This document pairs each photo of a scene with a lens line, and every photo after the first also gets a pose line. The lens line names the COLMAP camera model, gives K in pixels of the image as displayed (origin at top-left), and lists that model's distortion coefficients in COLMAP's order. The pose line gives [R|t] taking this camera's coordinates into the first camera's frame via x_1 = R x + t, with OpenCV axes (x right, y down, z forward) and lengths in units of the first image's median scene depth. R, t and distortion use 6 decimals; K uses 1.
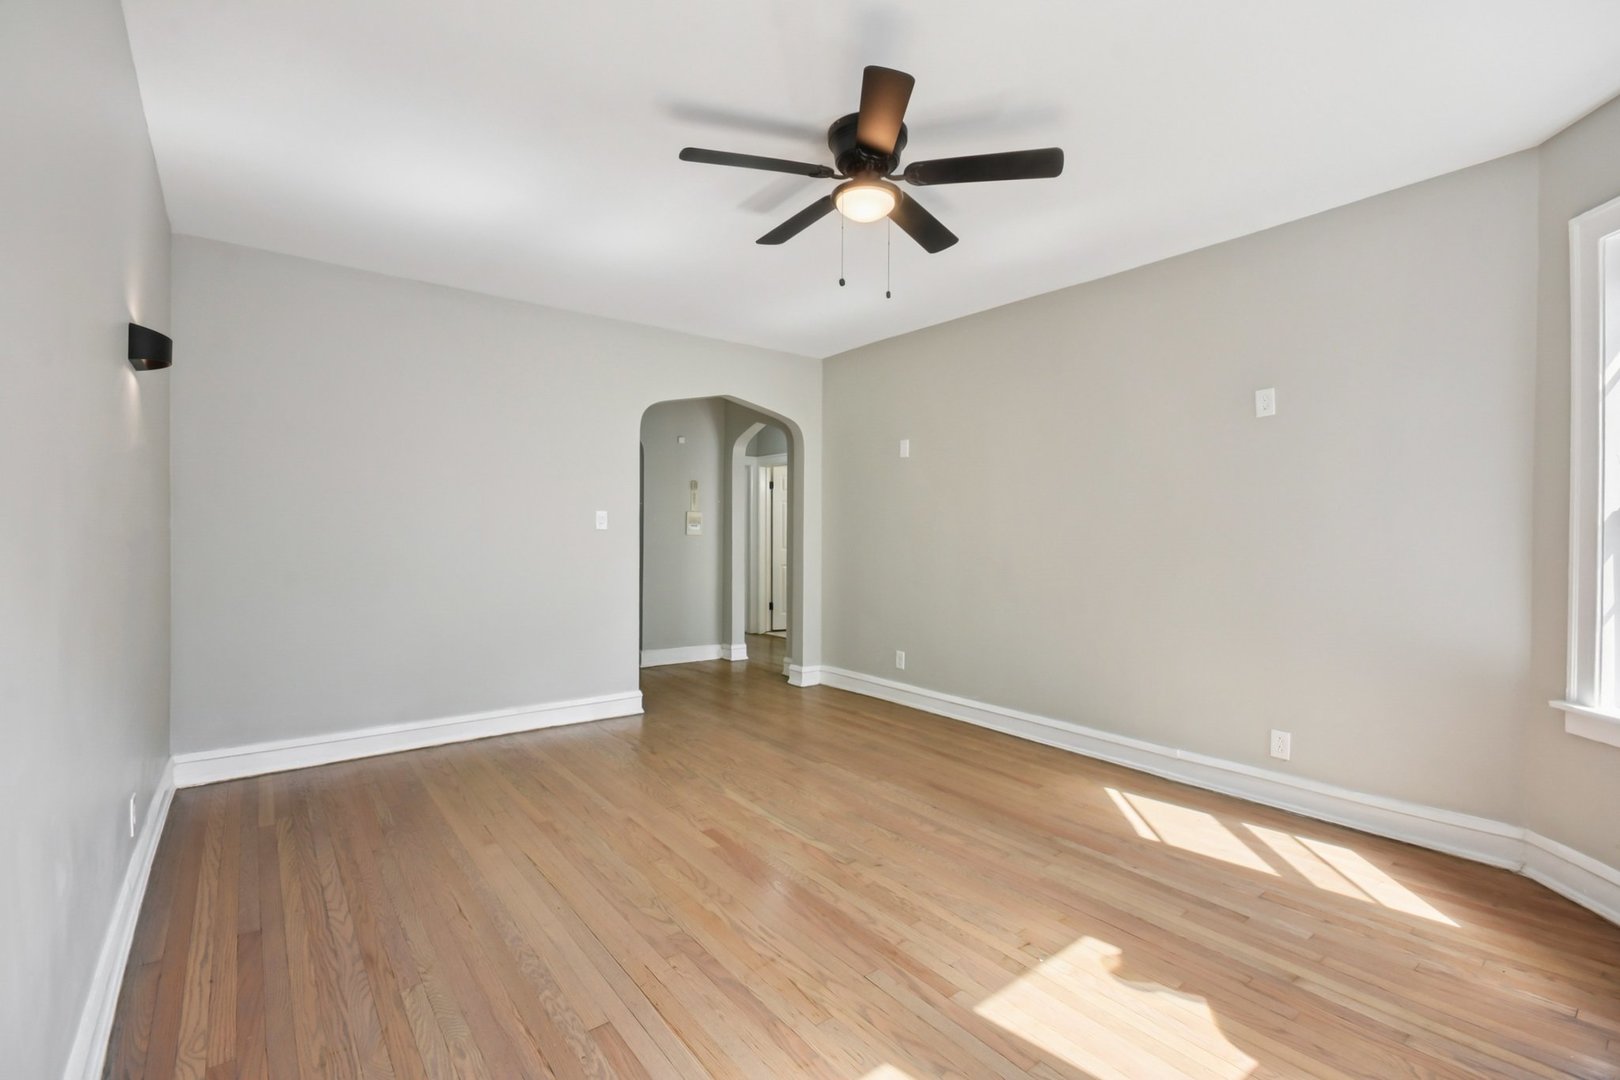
lens RADIAL K [[739.1, 0, 811.1], [0, 739.1, 535.8], [0, 0, 1]] dist [-0.001647, -0.000157]
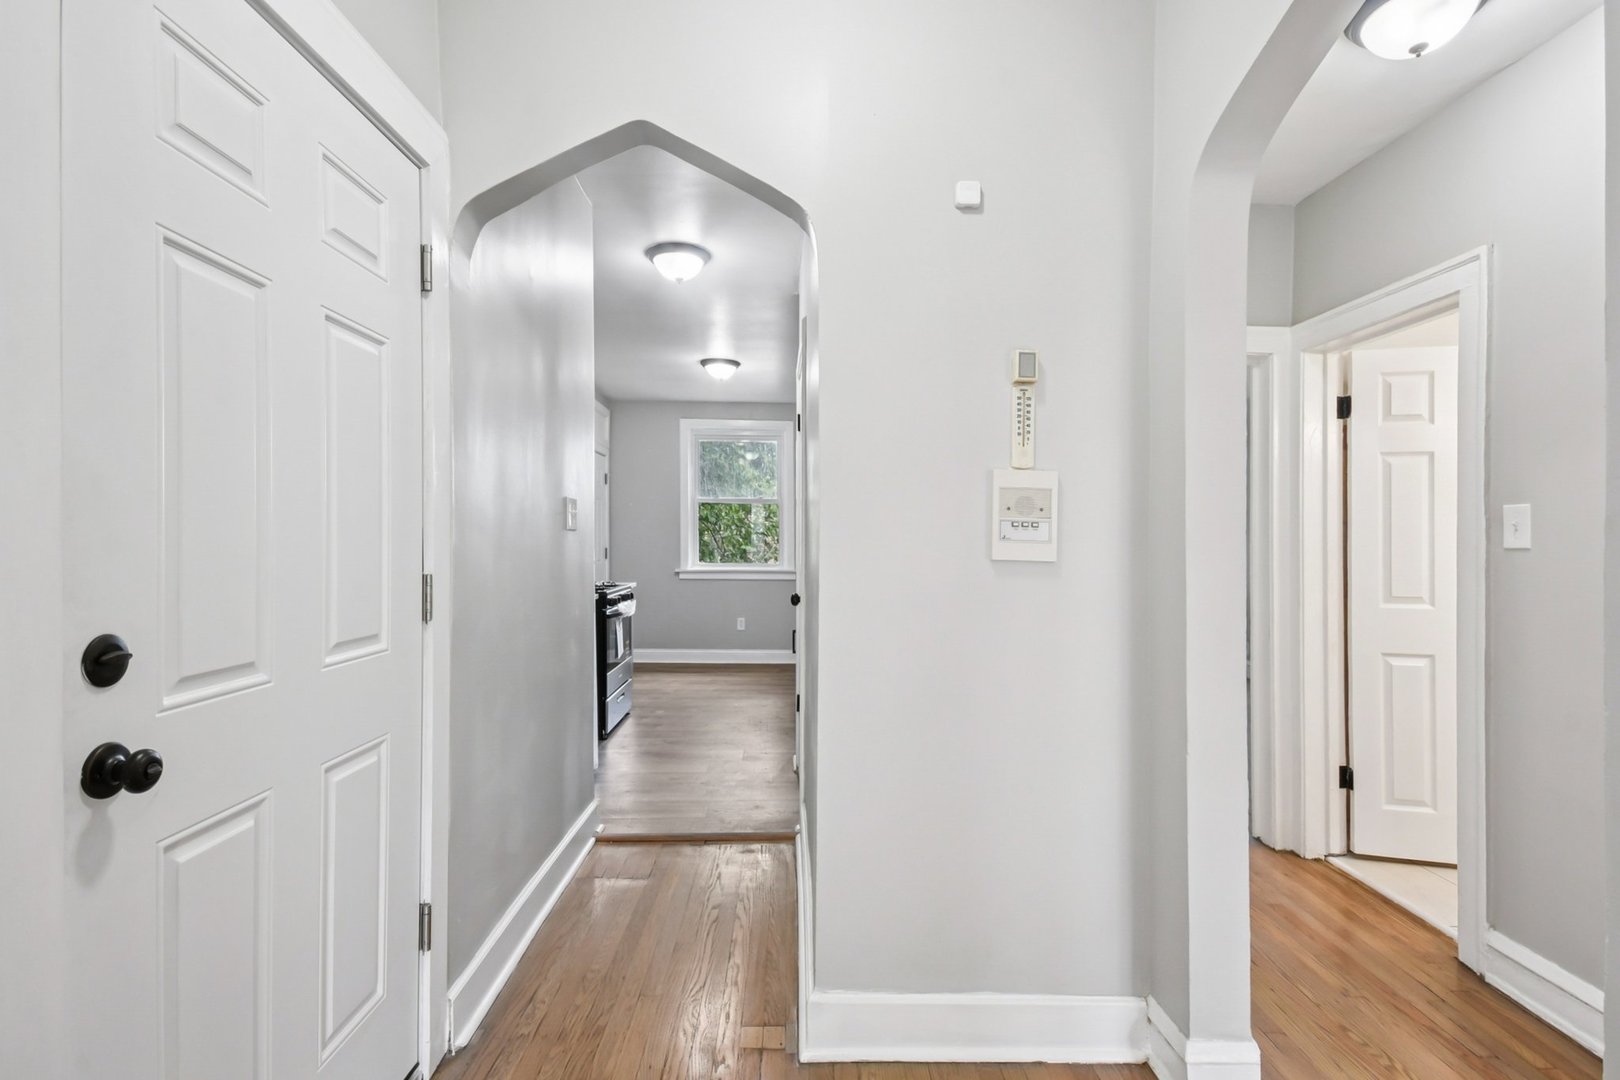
lens RADIAL K [[739.1, 0, 811.8], [0, 739.1, 543.9], [0, 0, 1]] dist [-0.001647, -0.000157]
pose [[0.811130, -0.003680, -0.584854, -0.054406], [-0.003676, 0.999928, -0.011391, -0.002778], [0.584854, 0.011390, 0.811059, 0.600164]]
